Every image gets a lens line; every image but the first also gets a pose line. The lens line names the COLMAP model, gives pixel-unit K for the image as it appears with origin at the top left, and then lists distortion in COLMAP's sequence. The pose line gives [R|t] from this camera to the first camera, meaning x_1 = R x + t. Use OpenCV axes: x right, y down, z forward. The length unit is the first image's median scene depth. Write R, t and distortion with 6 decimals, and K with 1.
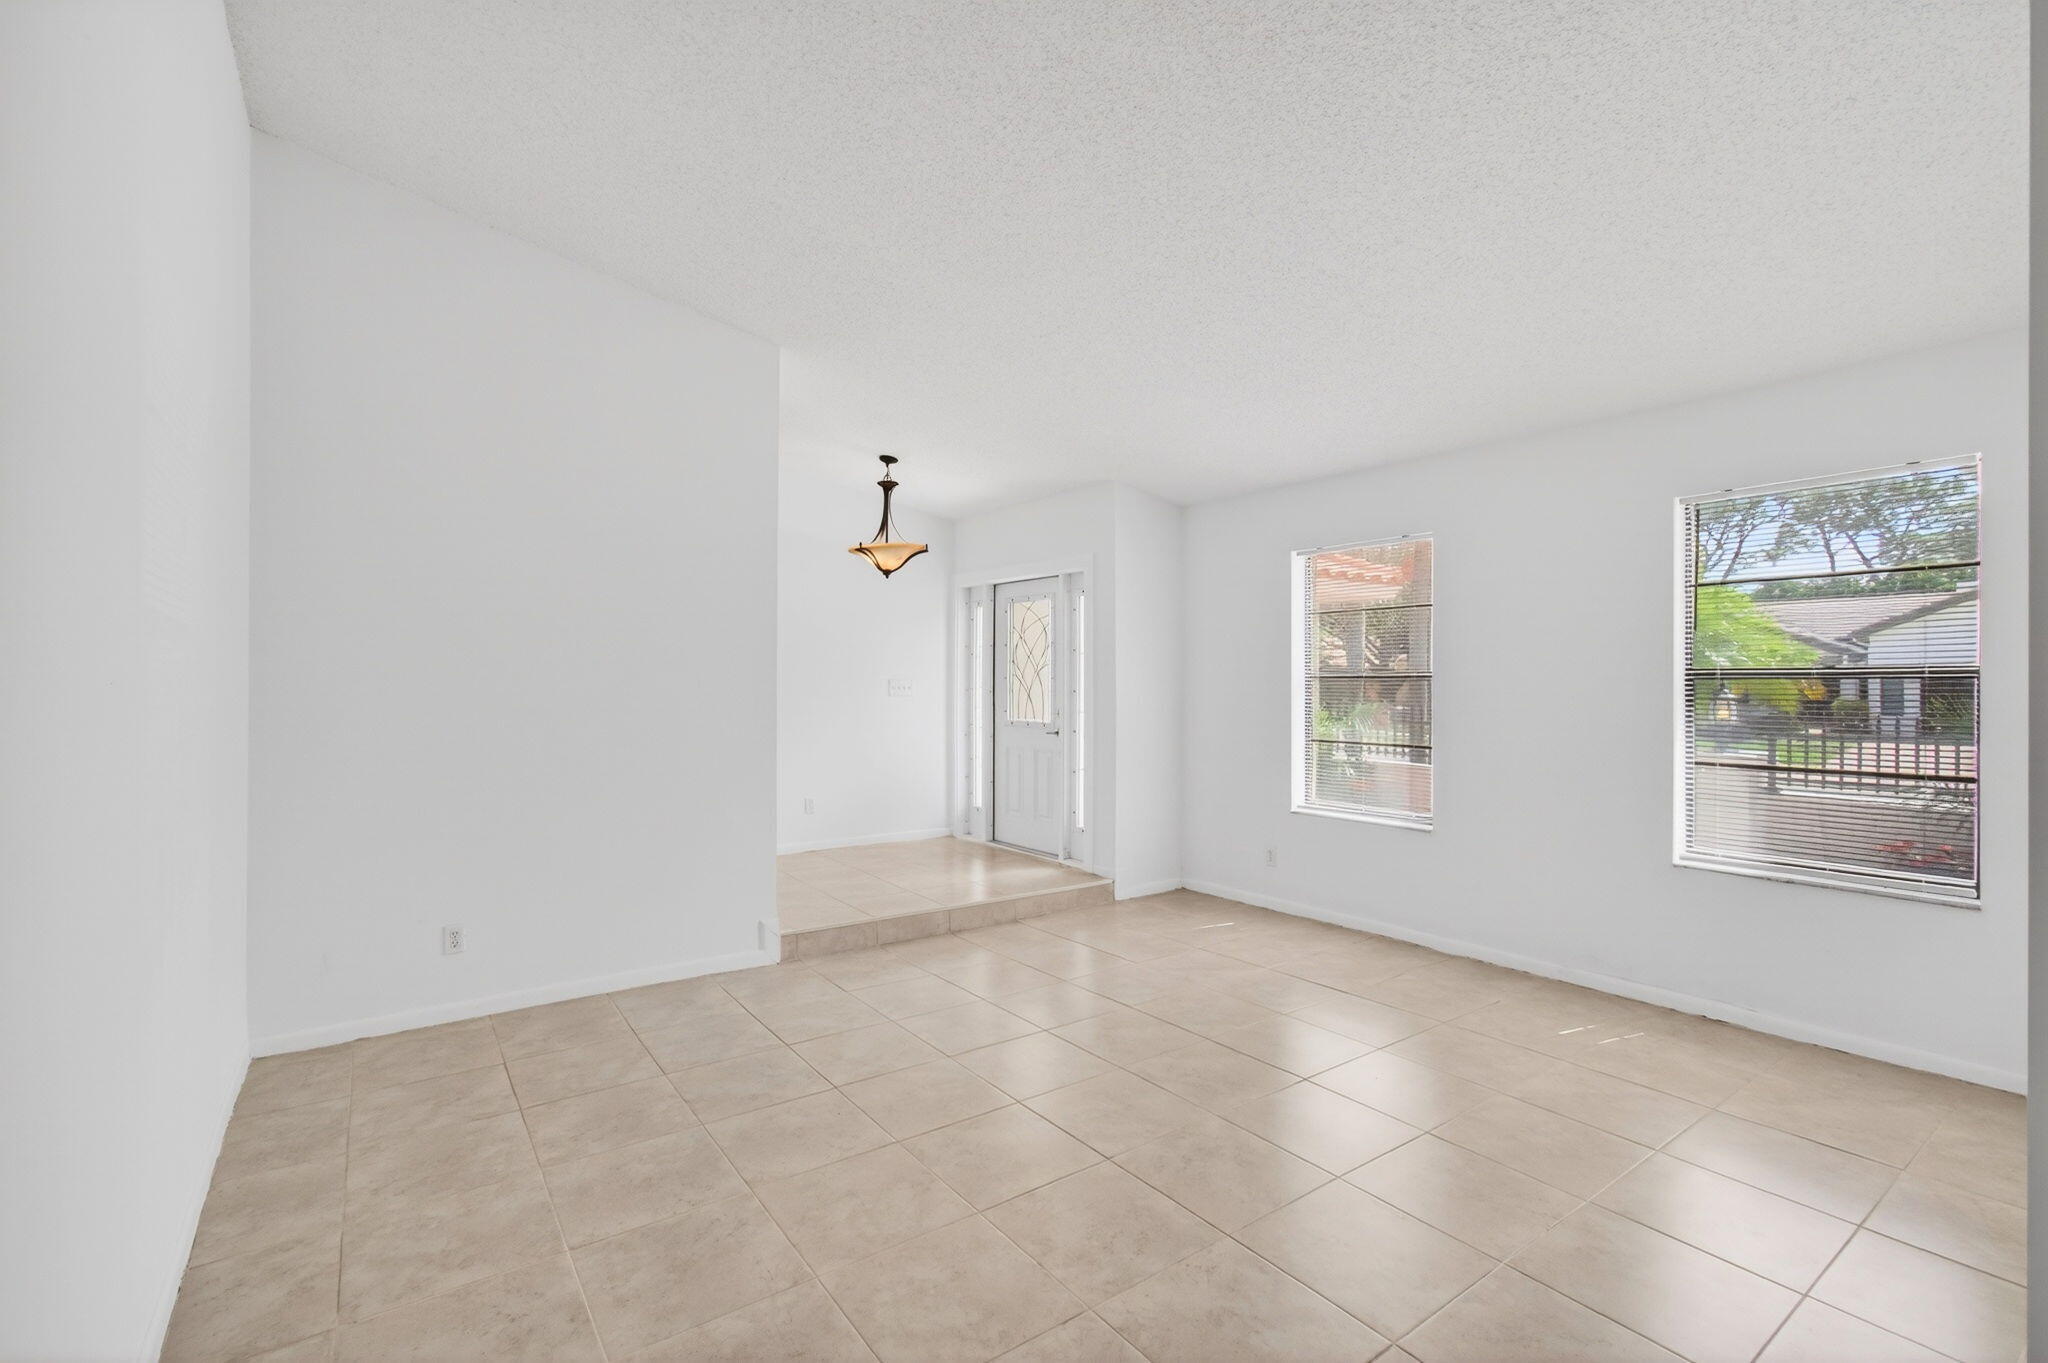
lens RADIAL K [[927.1, 0, 1016.1], [0, 927.1, 696.2], [0, 0, 1]] dist [0.063483, 0.000130]
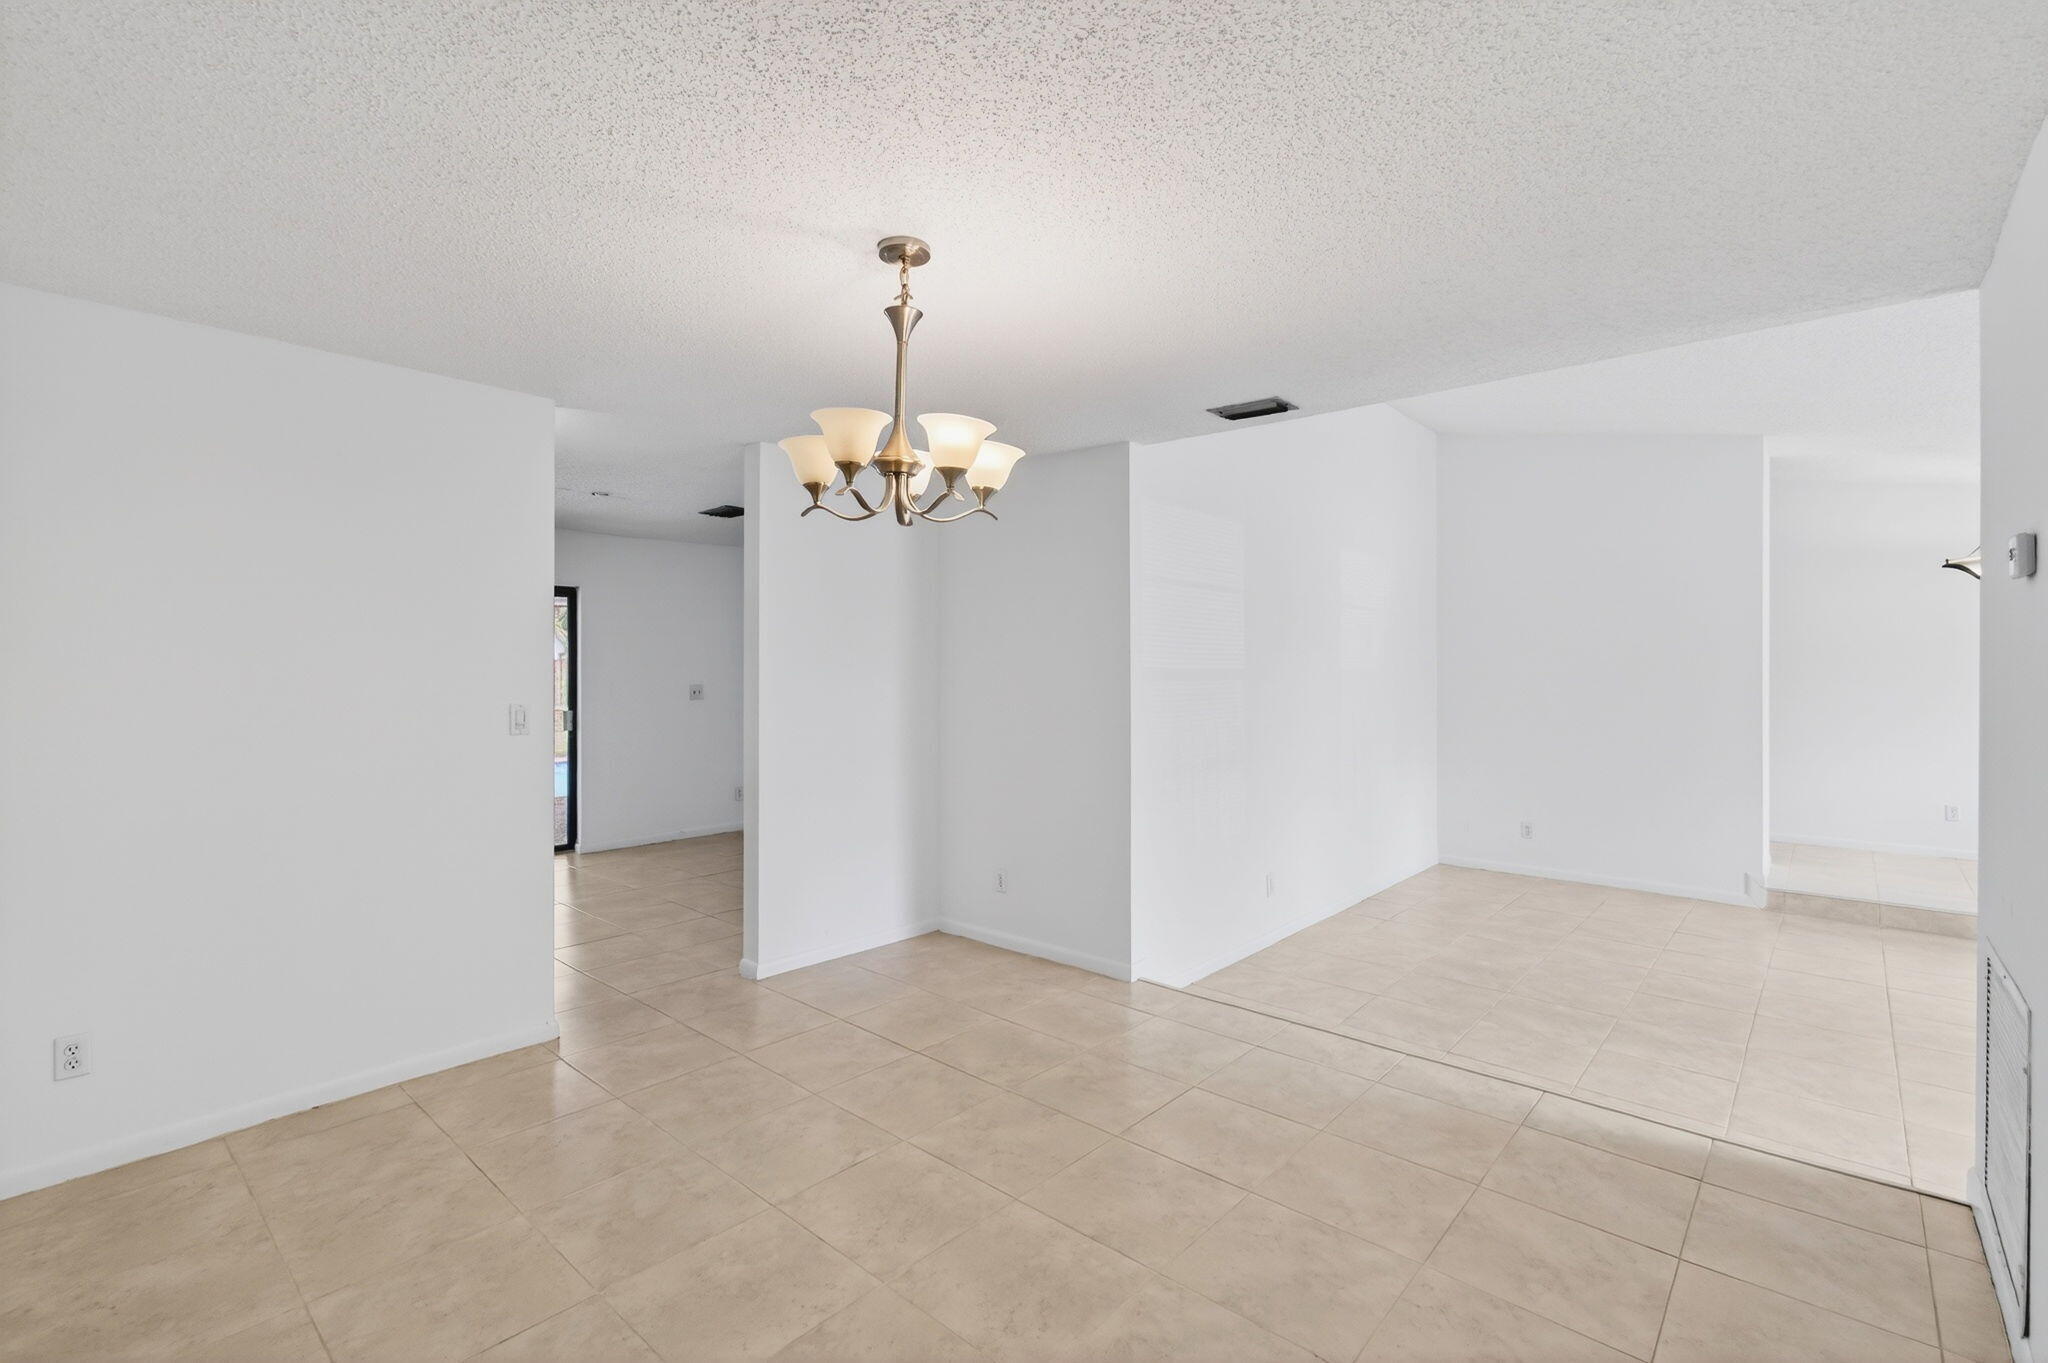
lens RADIAL K [[902.0, 0, 1021.1], [0, 902.0, 672.8], [0, 0, 1]] dist [-0.000610, 0.001021]
pose [[0.201874, -0.004106, -0.979403, 0.571127], [0.003098, 0.999989, -0.003554, -0.039708], [0.979407, -0.002317, 0.201885, -0.226807]]
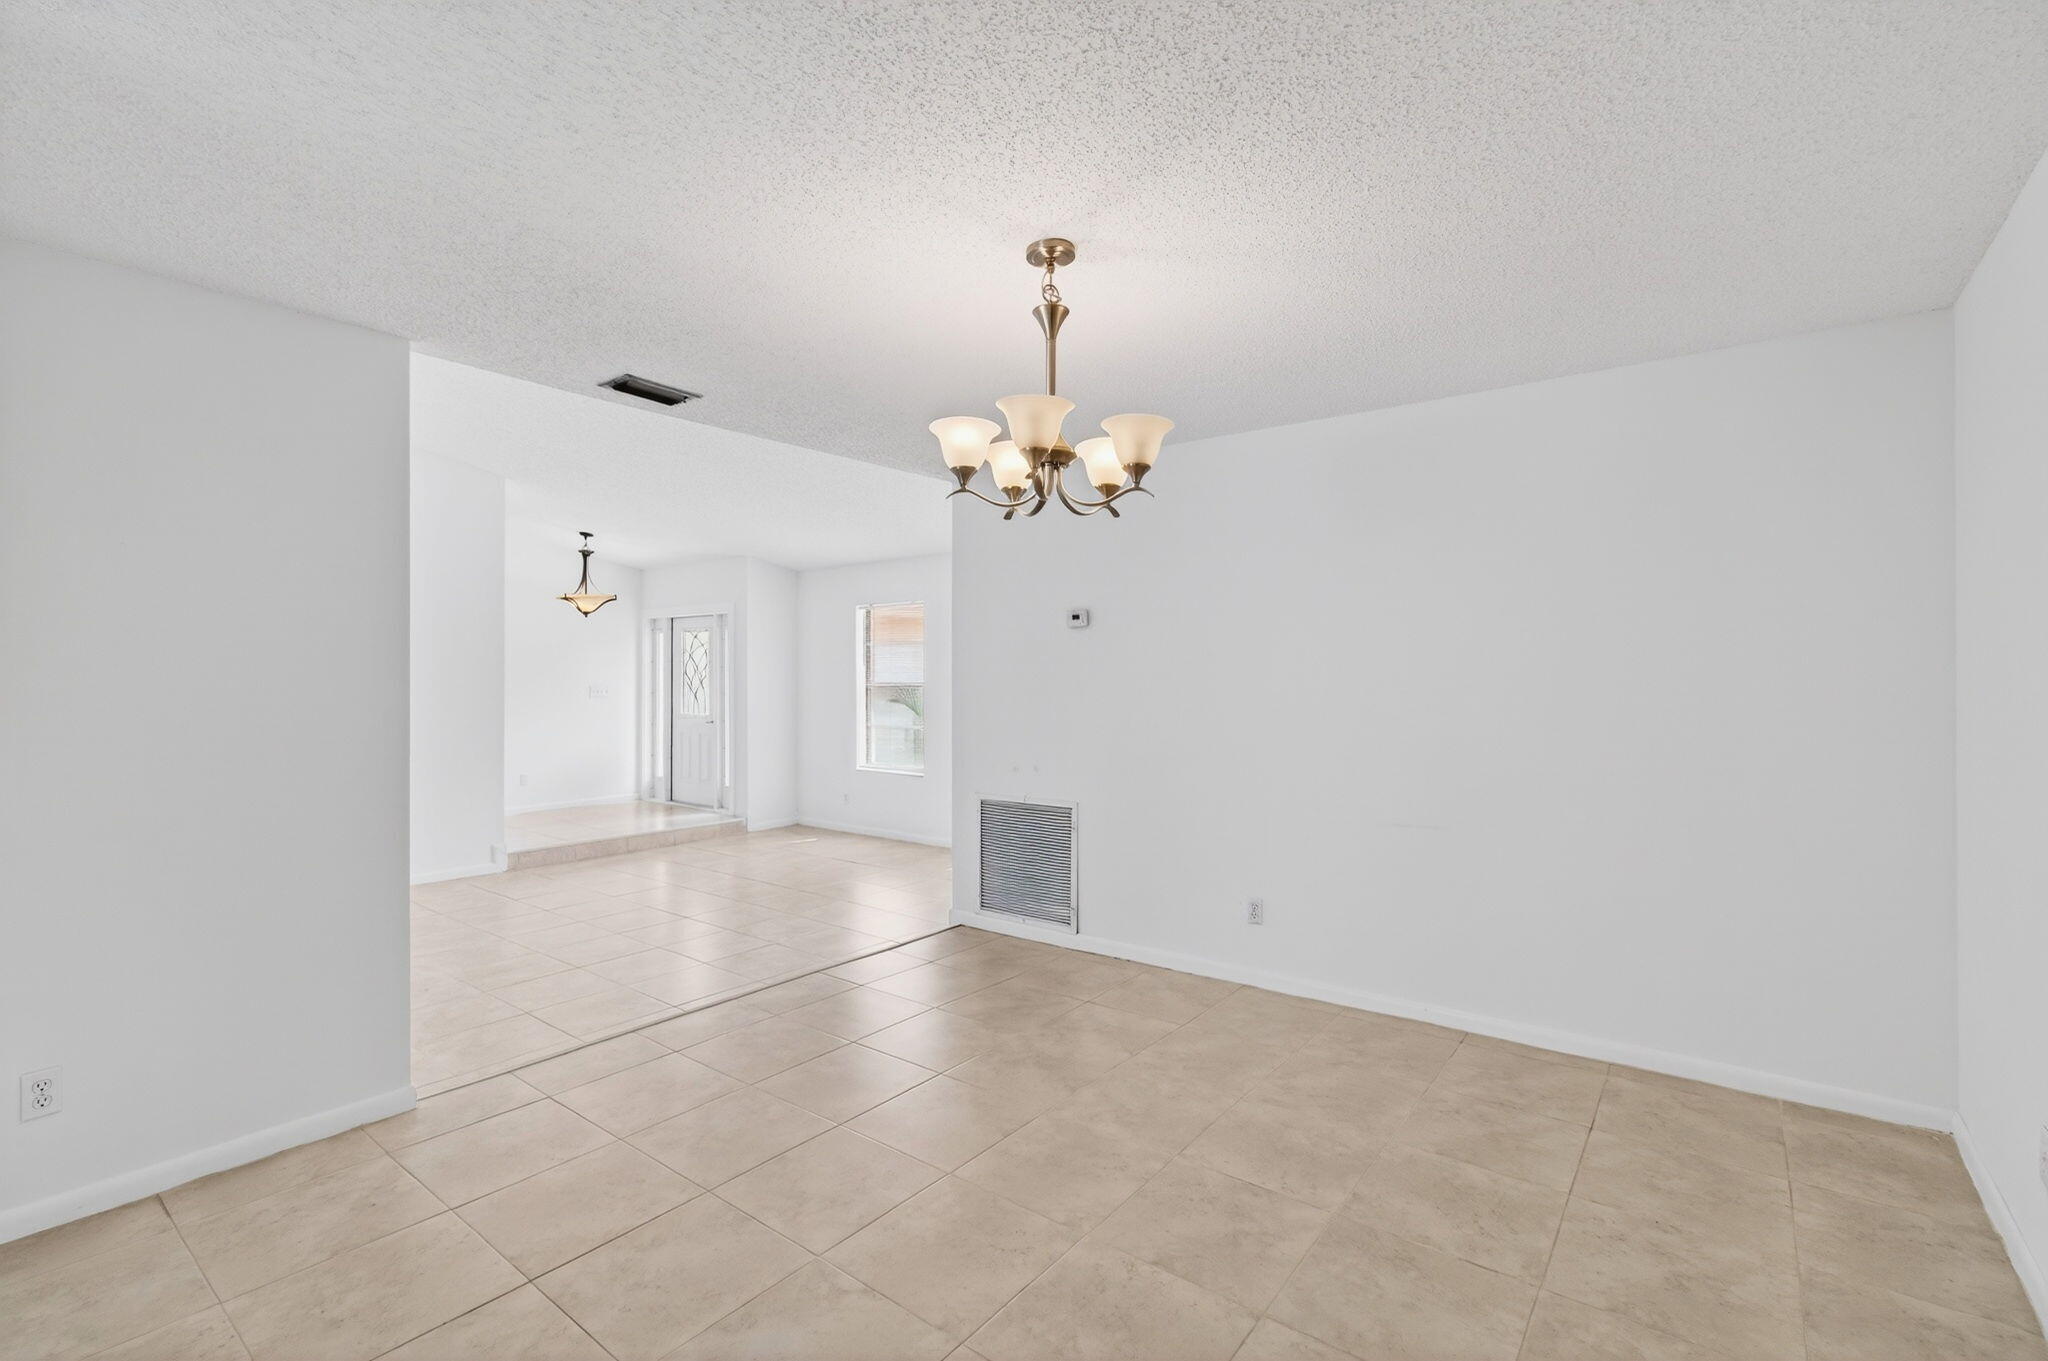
lens RADIAL K [[914.4, 0, 1021.1], [0, 914.4, 680.2], [0, 0, 1]] dist [0.000473, 0.000531]
pose [[0.964746, -0.010718, 0.262964, 0.135443], [0.009349, 0.999935, 0.006456, -0.033226], [-0.263016, -0.003770, 0.964784, -0.532316]]
